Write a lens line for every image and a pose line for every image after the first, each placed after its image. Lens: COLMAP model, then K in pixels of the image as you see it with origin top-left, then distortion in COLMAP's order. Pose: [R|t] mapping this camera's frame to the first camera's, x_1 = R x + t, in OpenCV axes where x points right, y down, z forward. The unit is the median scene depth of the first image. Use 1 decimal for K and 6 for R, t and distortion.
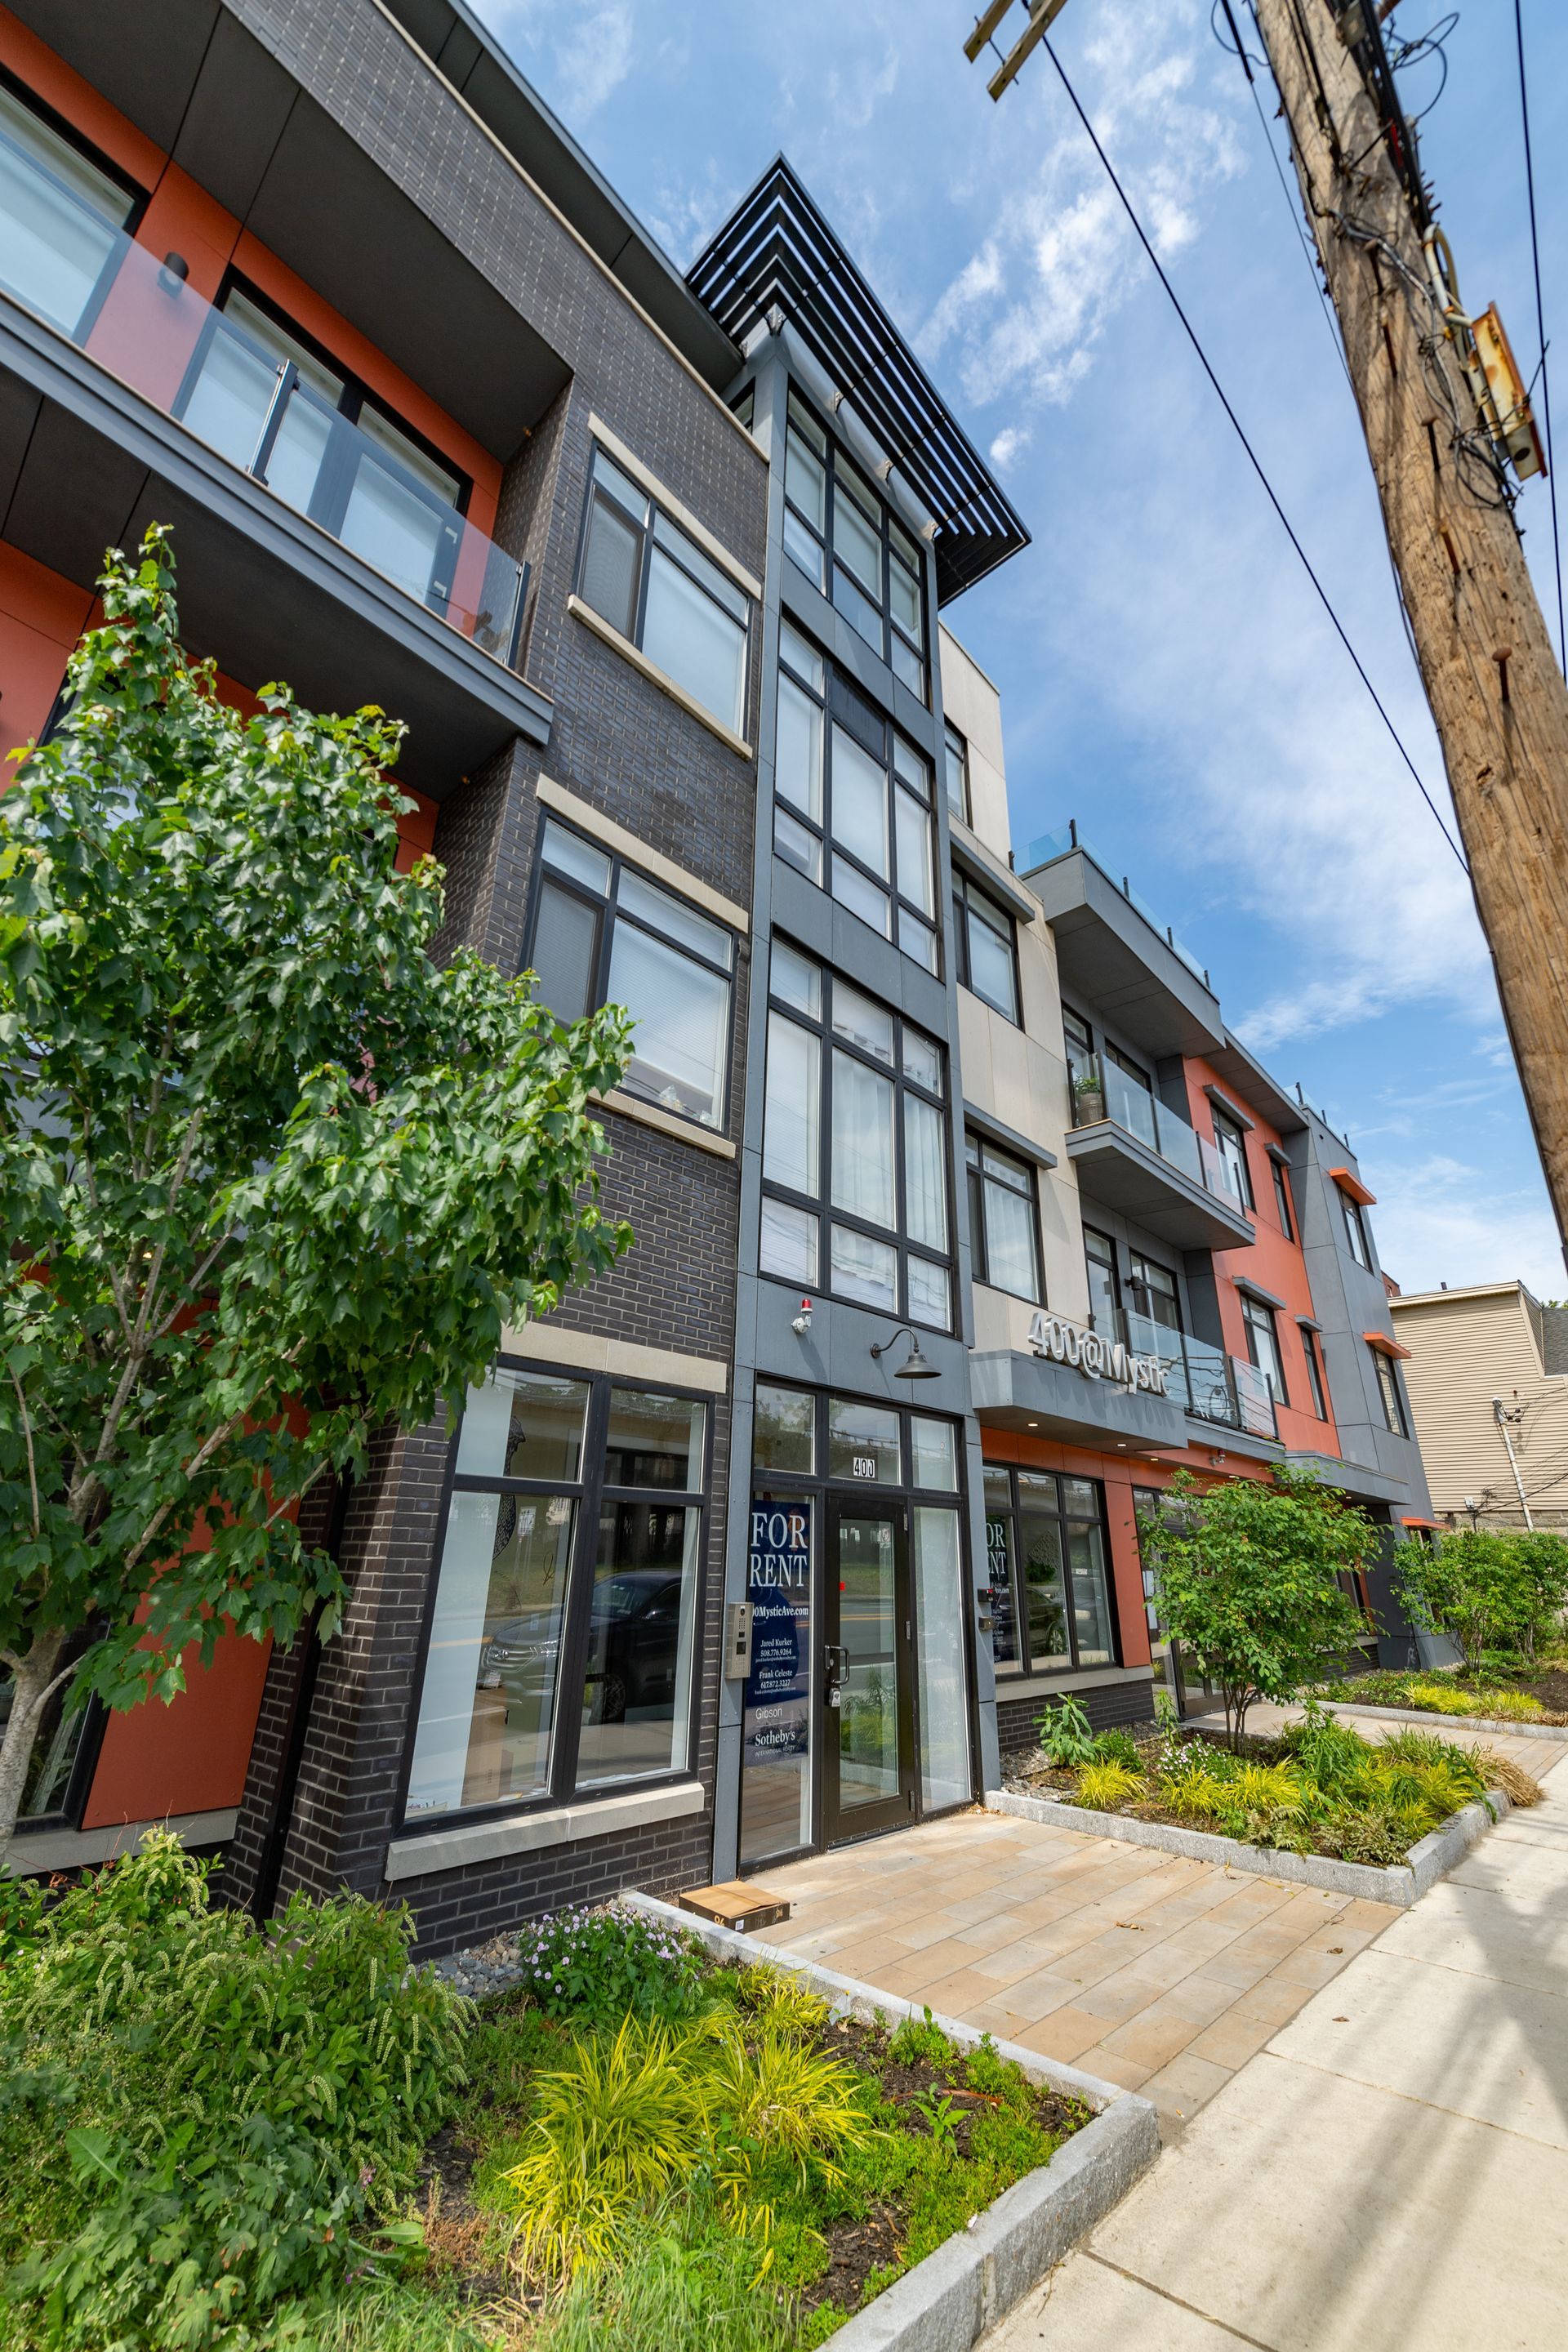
lens RADIAL K [[935.1, 0, 784.0], [0, 935.1, 1176.0], [0, 0, 1]] dist [0.020829, -0.030533]
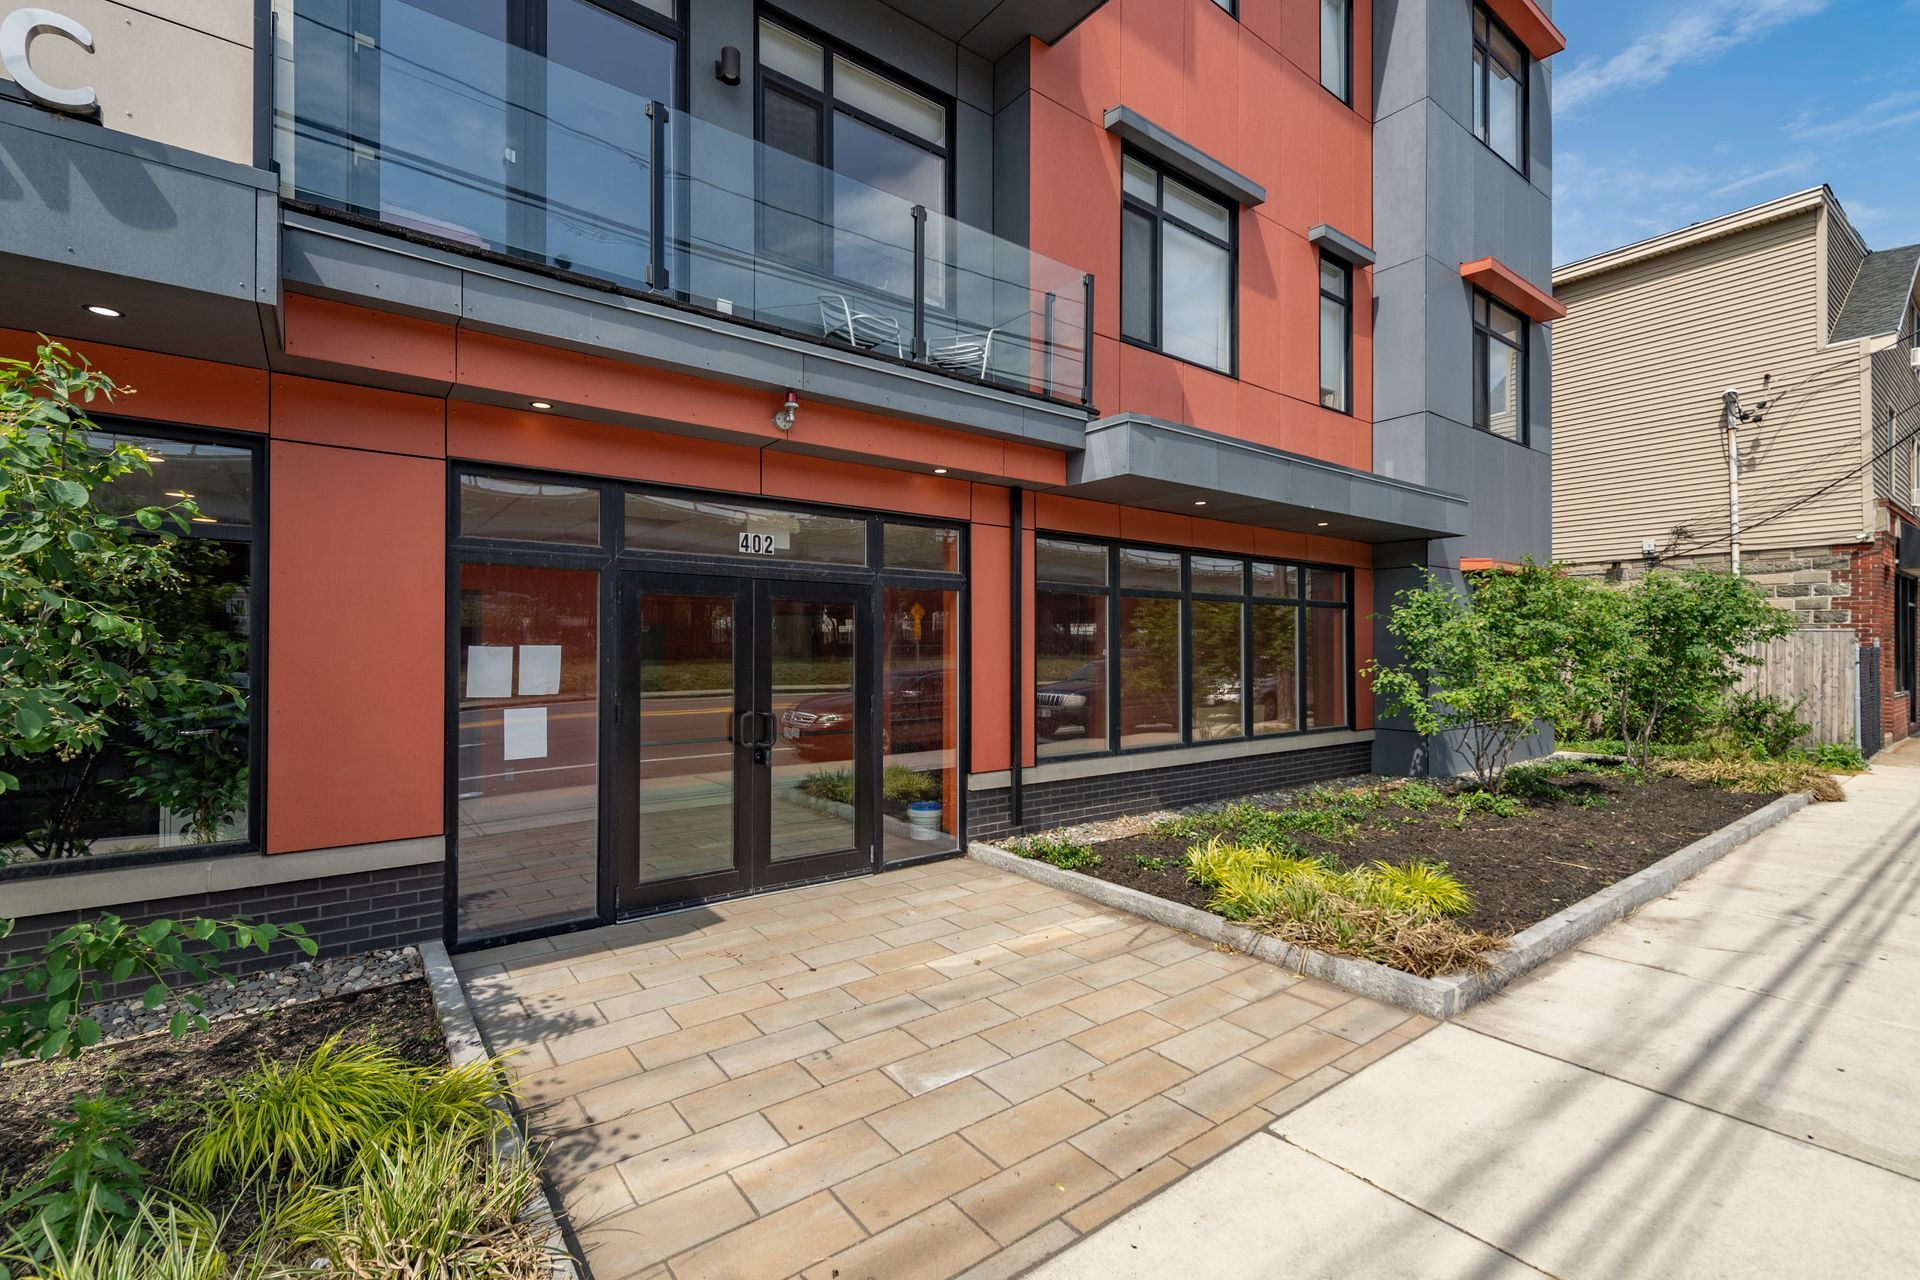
lens RADIAL K [[842.5, 0, 960.0], [0, 842.5, 640.0], [0, 0, 1]] dist [0.025844, -0.000305]
pose [[0.986657, -0.023688, -0.161082, 0.298274], [0.080640, 0.930585, 0.357082, 0.131220], [0.141442, -0.365307, 0.920079, 0.282769]]
